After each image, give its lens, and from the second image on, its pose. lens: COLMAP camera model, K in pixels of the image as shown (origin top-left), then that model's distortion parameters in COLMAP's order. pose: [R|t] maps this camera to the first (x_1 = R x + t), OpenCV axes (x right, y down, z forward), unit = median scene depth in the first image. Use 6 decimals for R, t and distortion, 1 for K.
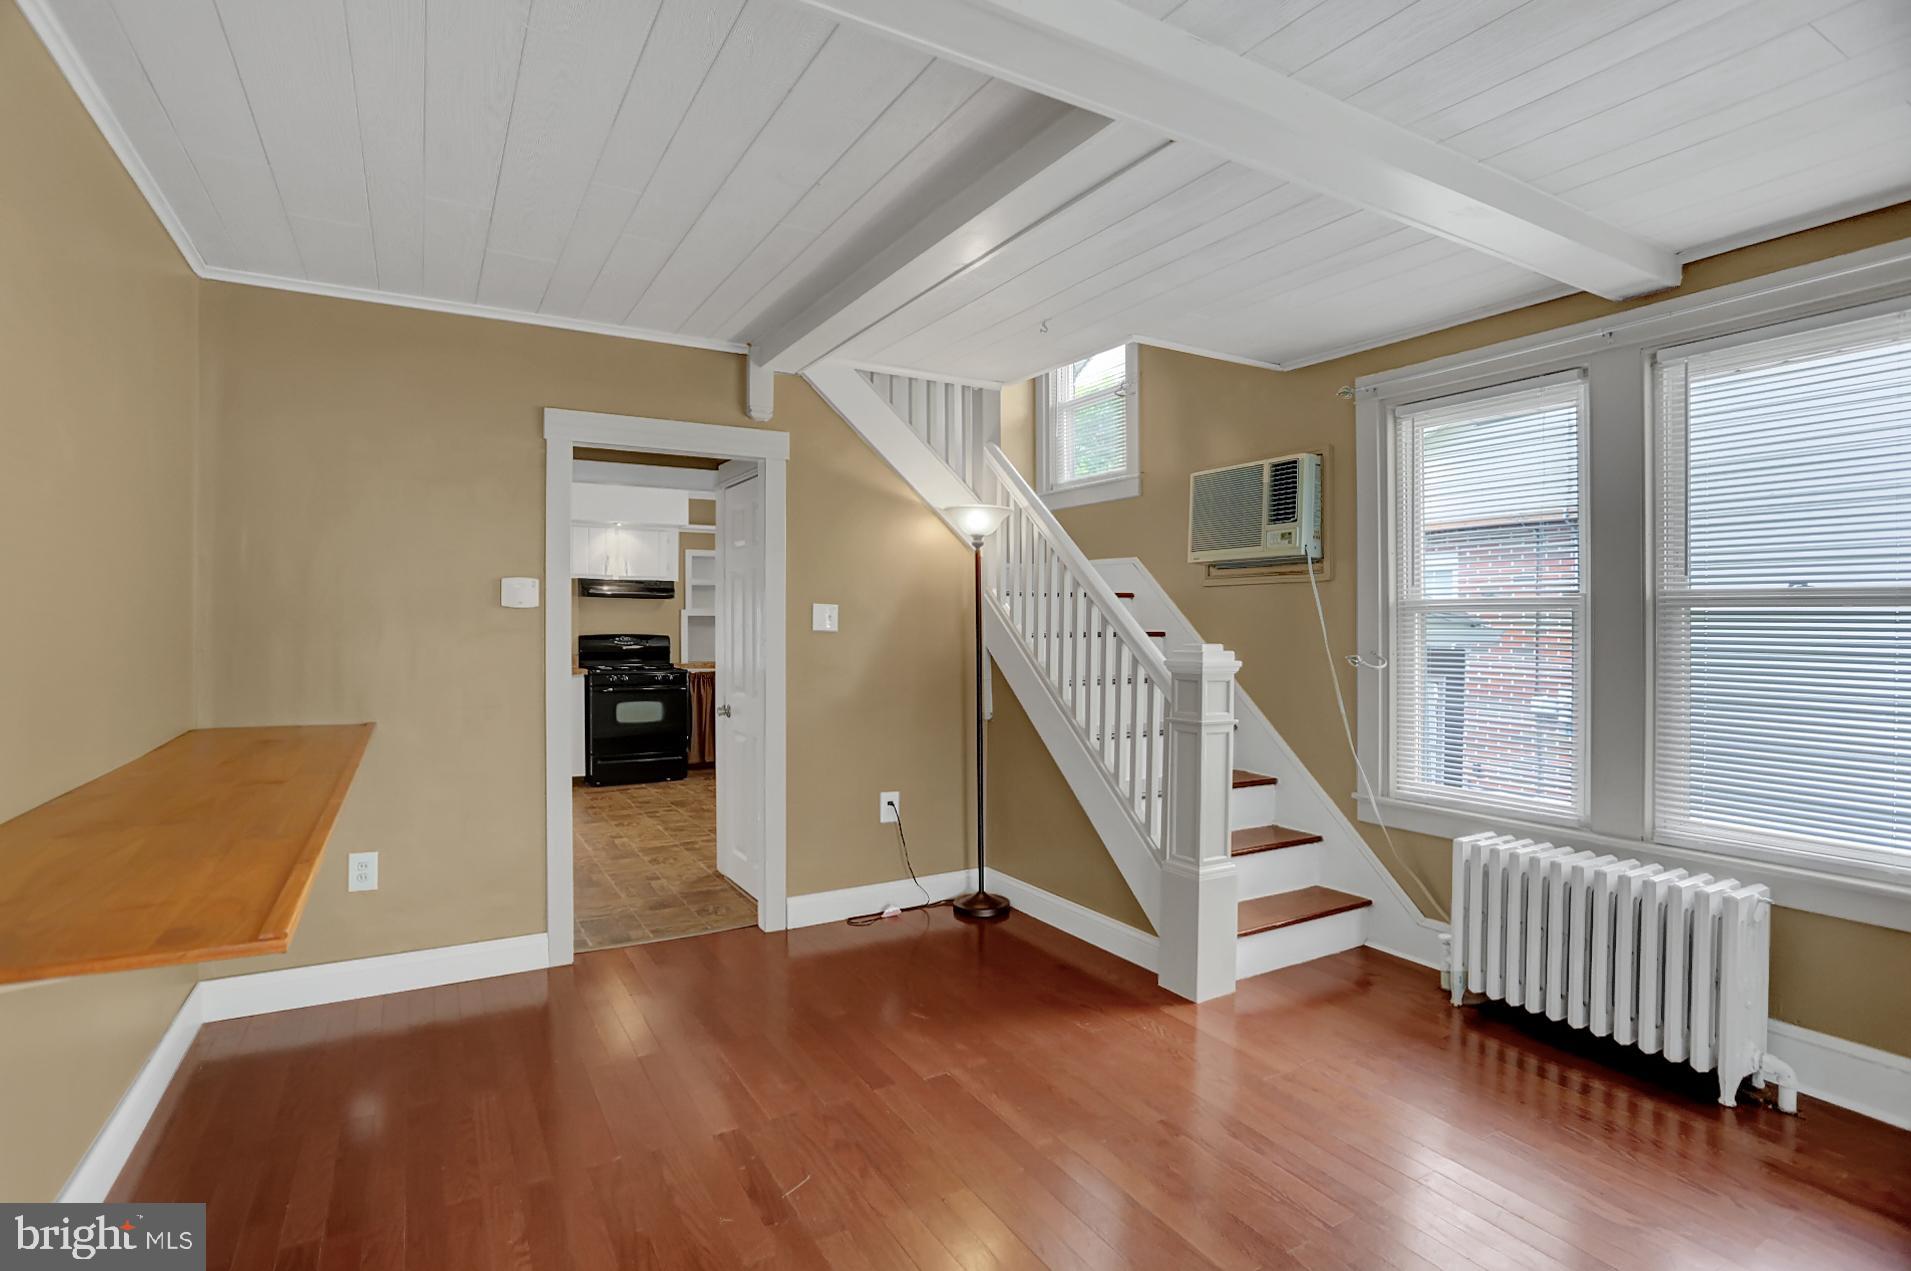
lens RADIAL K [[938.5, 0, 949.5], [0, 938.5, 627.1], [0, 0, 1]] dist [-0.067733, 0.031176]
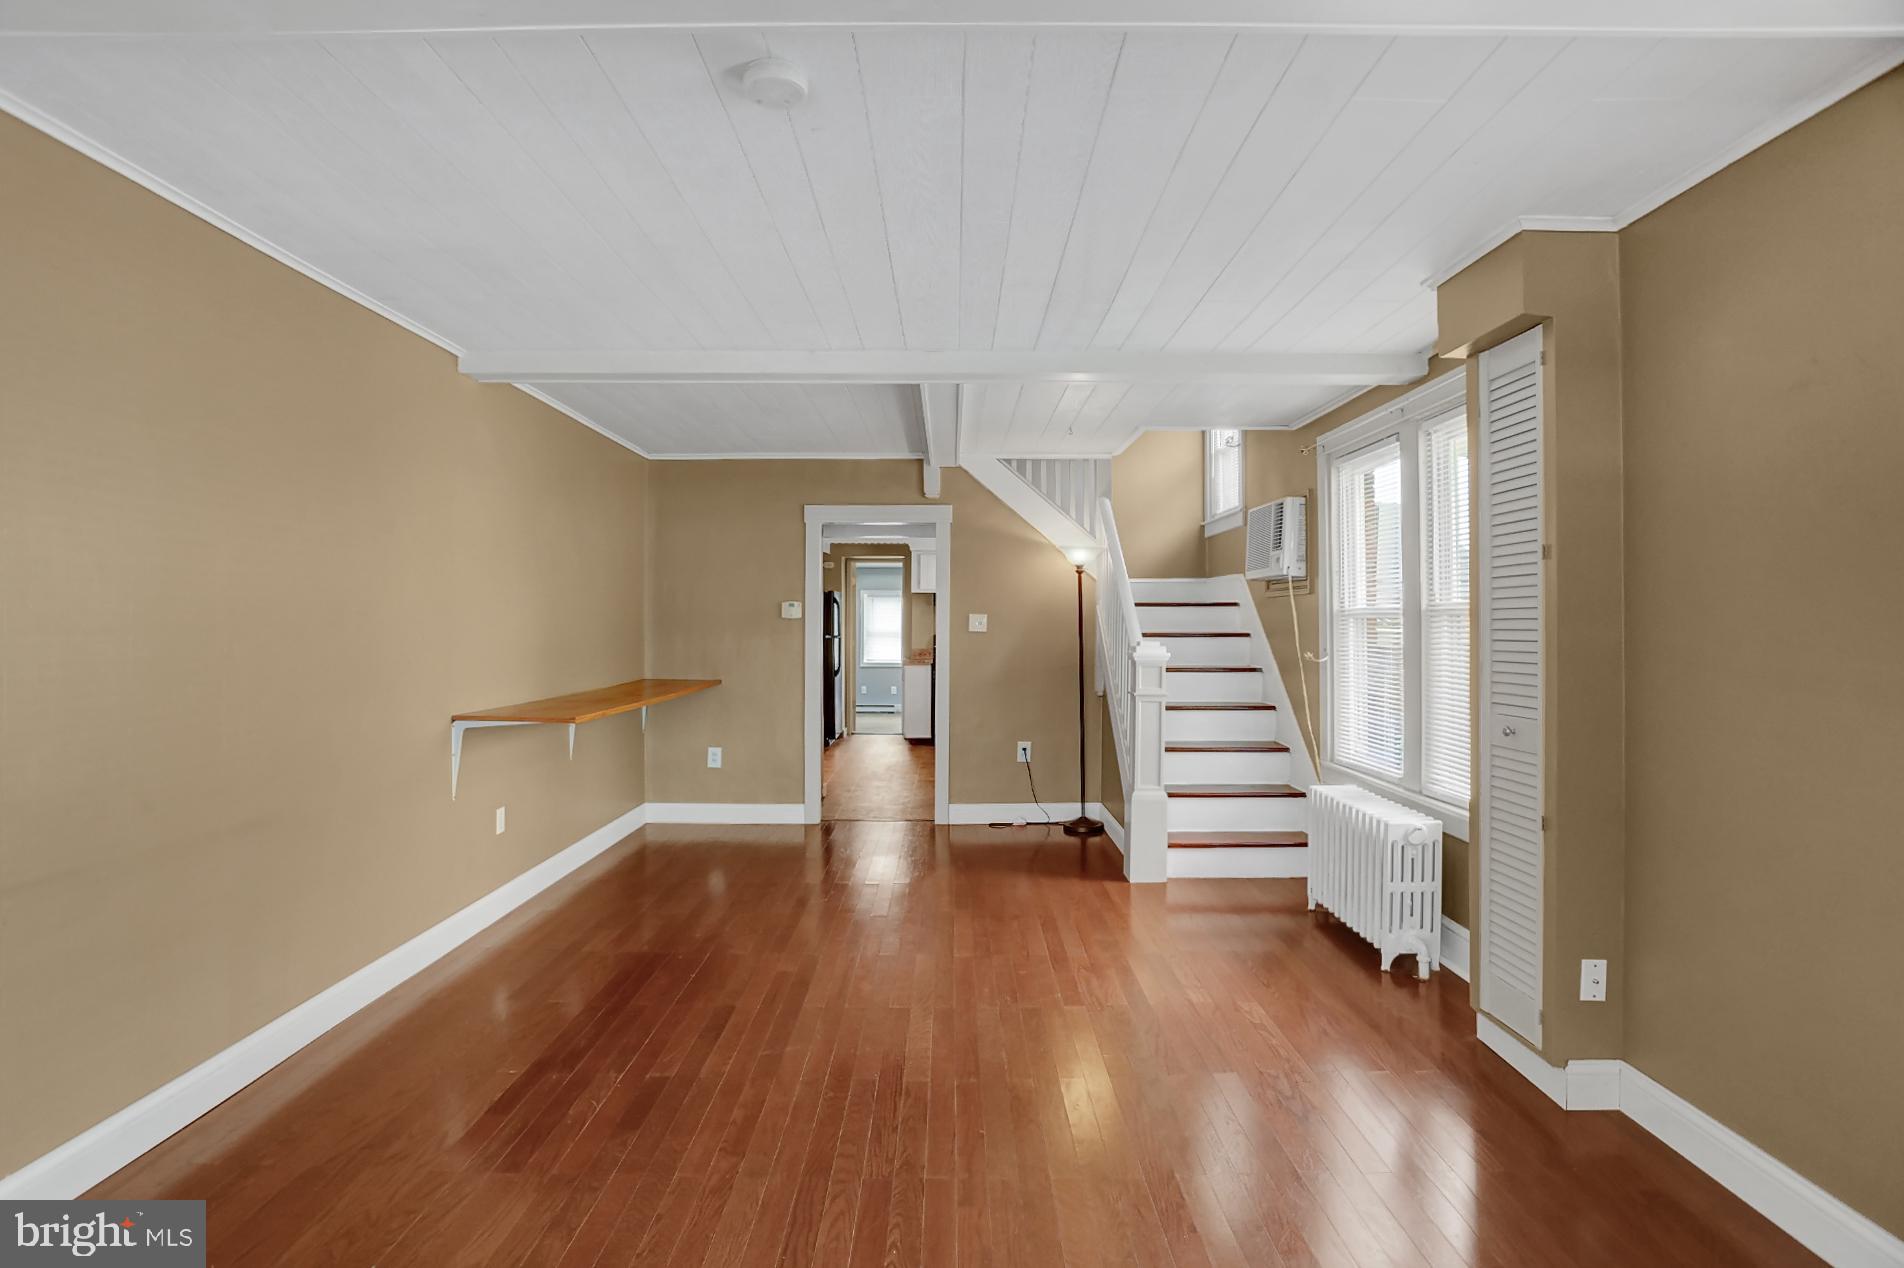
lens RADIAL K [[935.1, 0, 946.1], [0, 935.1, 625.6], [0, 0, 1]] dist [-0.067733, 0.031176]
pose [[0.866853, -0.000362, -0.498564, 0.611231], [-0.000484, 0.999999, -0.001568, -0.004171], [0.498564, 0.001601, 0.866852, -0.363849]]
